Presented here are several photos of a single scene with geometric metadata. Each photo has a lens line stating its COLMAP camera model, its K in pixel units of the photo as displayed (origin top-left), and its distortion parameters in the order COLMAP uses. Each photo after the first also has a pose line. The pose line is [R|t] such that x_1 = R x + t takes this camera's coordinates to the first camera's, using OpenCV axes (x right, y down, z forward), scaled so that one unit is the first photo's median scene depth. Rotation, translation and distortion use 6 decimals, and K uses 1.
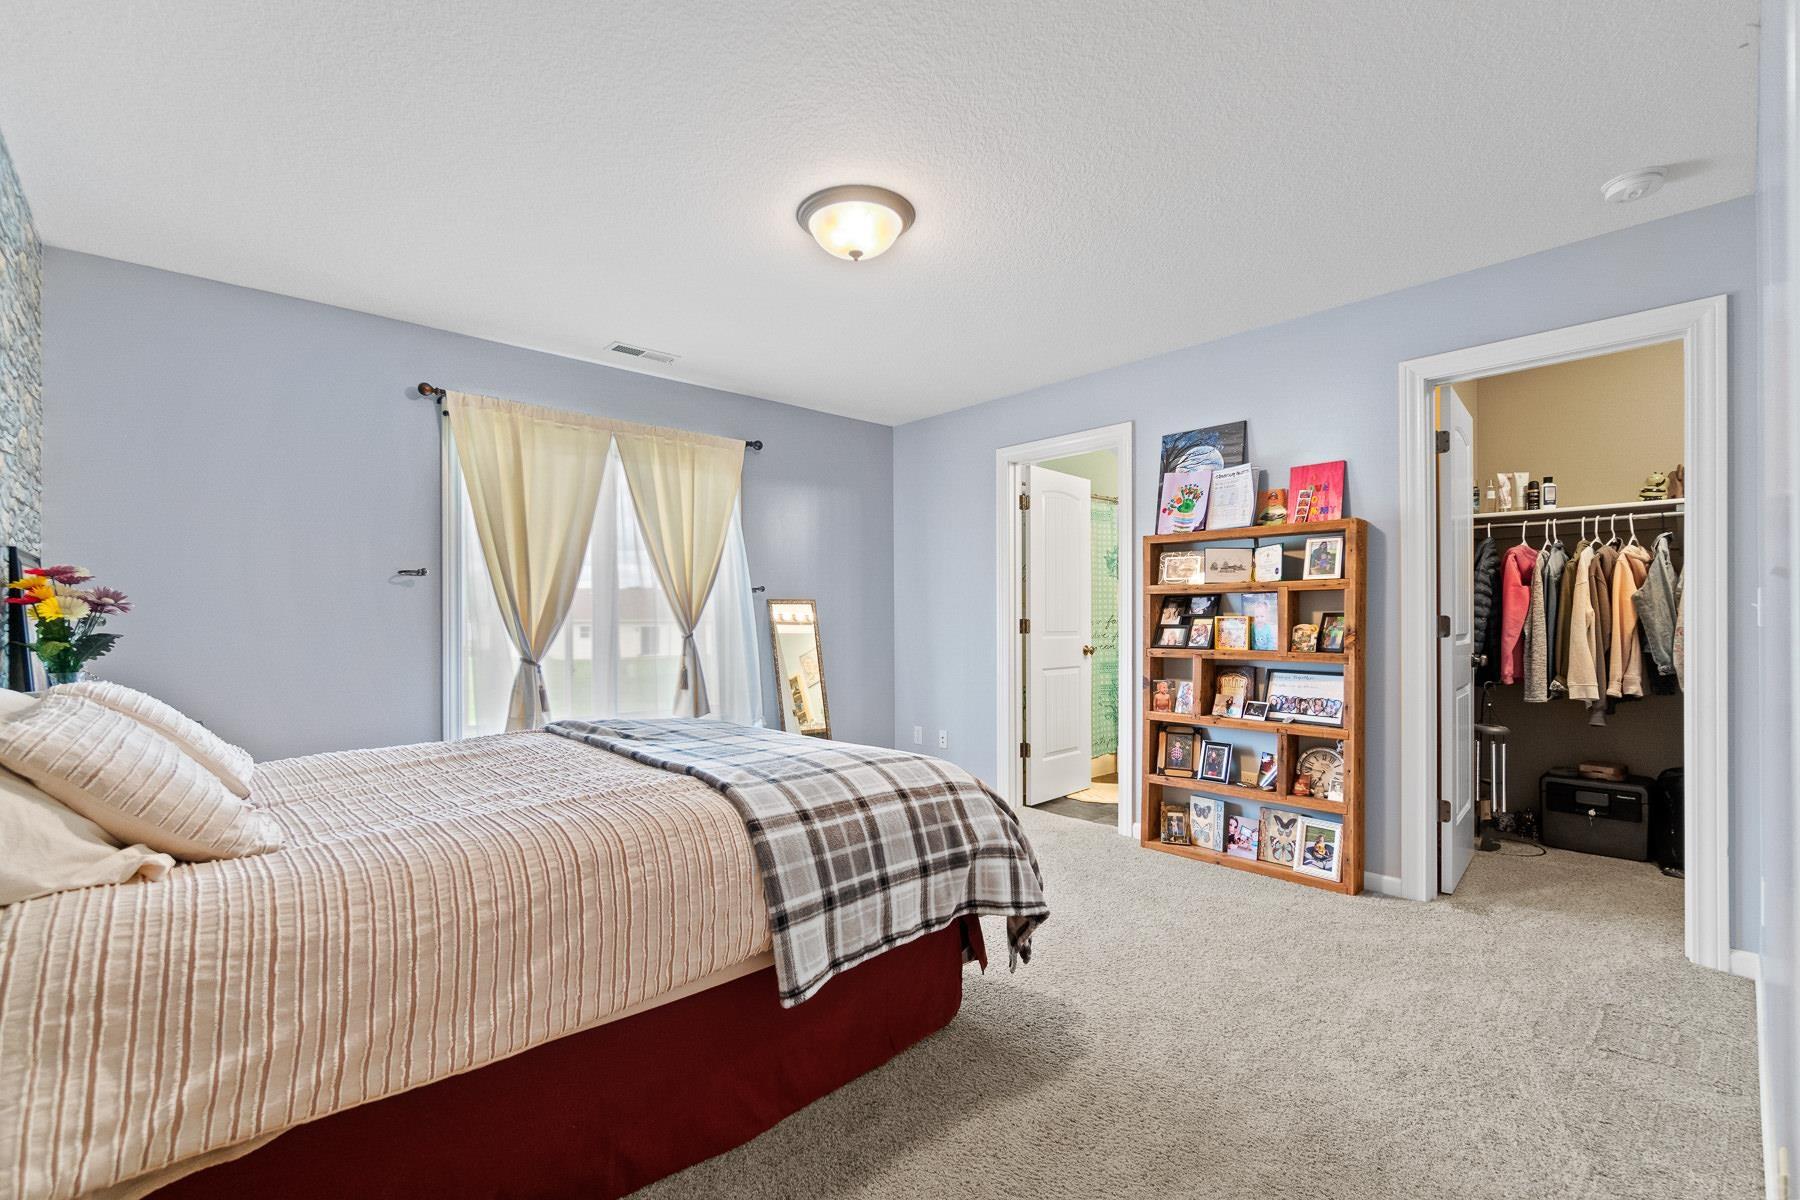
lens RADIAL K [[774.8, 0, 897.2], [0, 774.8, 610.0], [0, 0, 1]] dist [-0.002079, 0.000003]
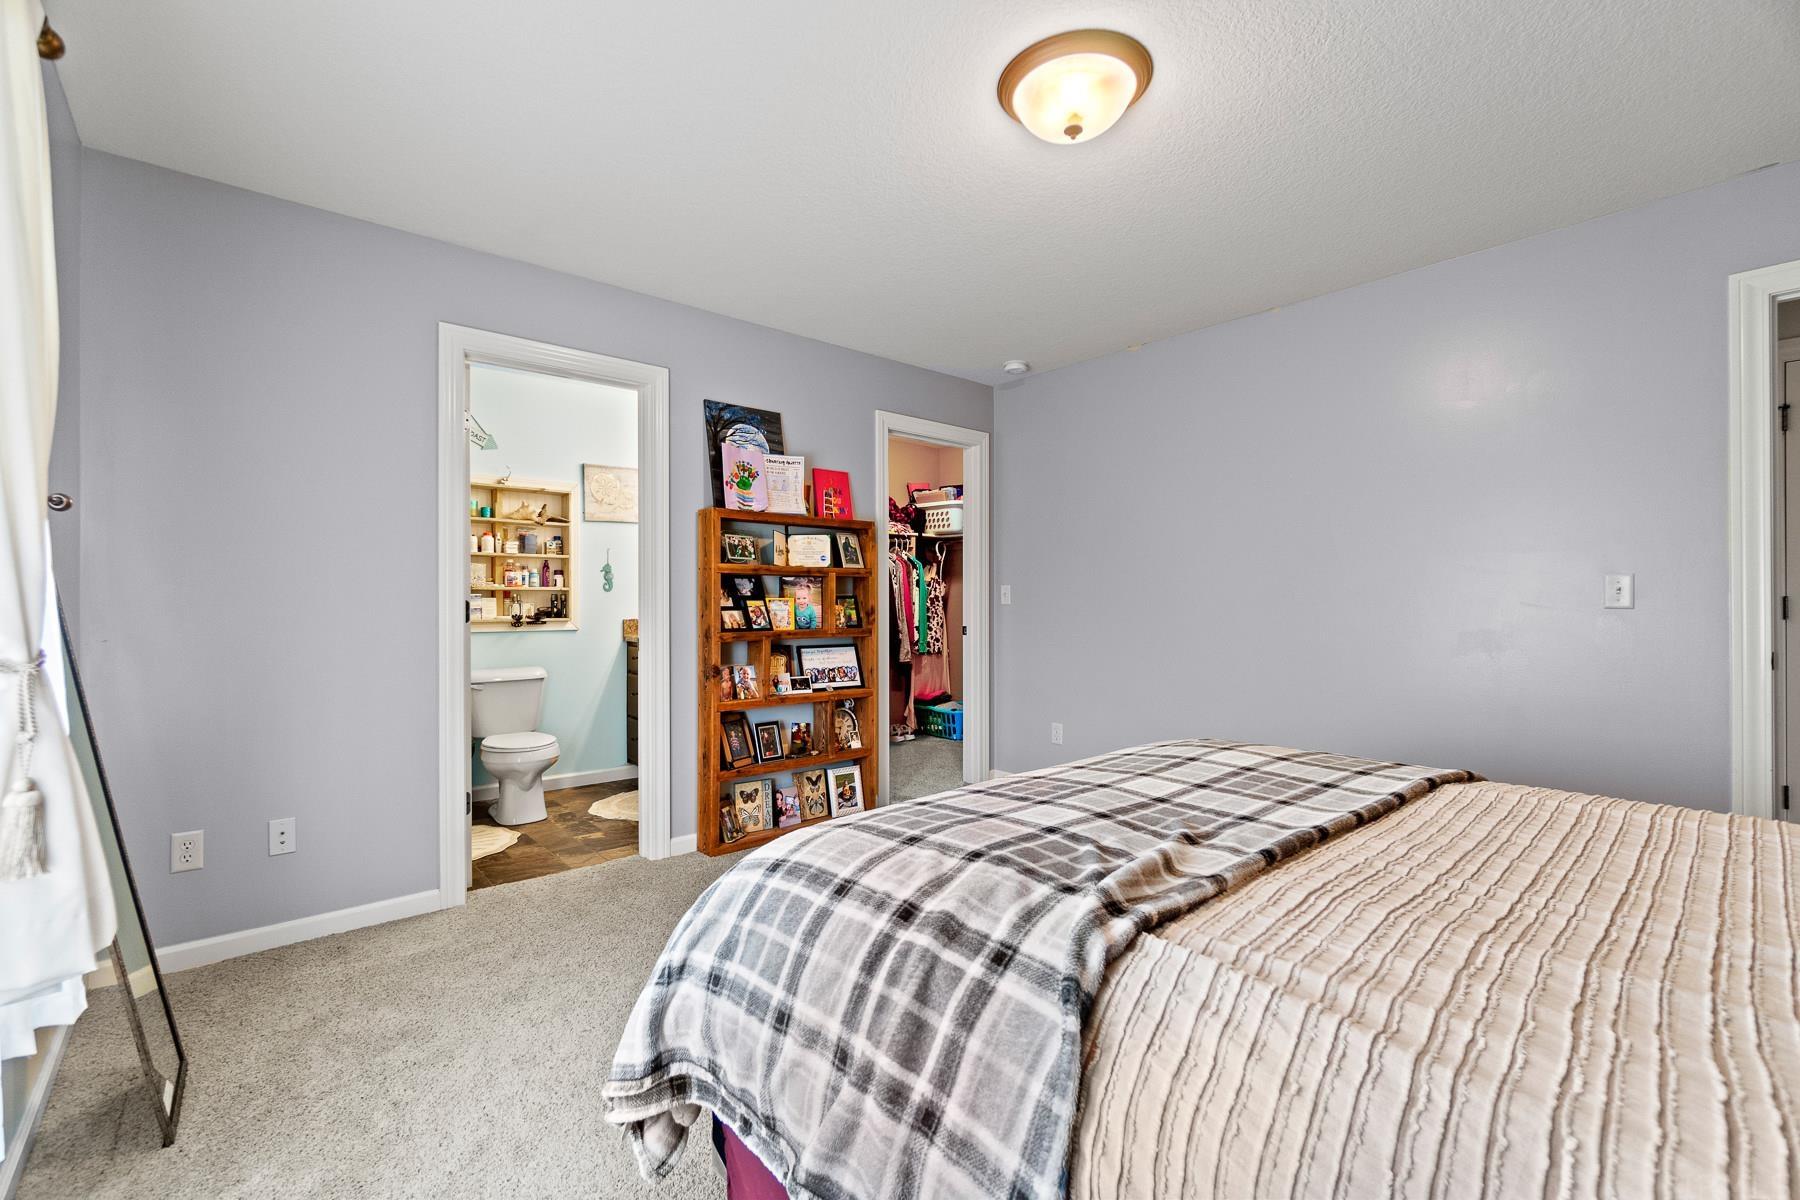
lens RADIAL K [[774.8, 0, 897.0], [0, 774.8, 582.4], [0, 0, 1]] dist [-0.002079, 0.000003]
pose [[0.040734, 0.020919, 0.998951, -0.611077], [-0.015380, 0.999675, -0.020307, 0.005929], [-0.999052, -0.014537, 0.041043, 0.809288]]
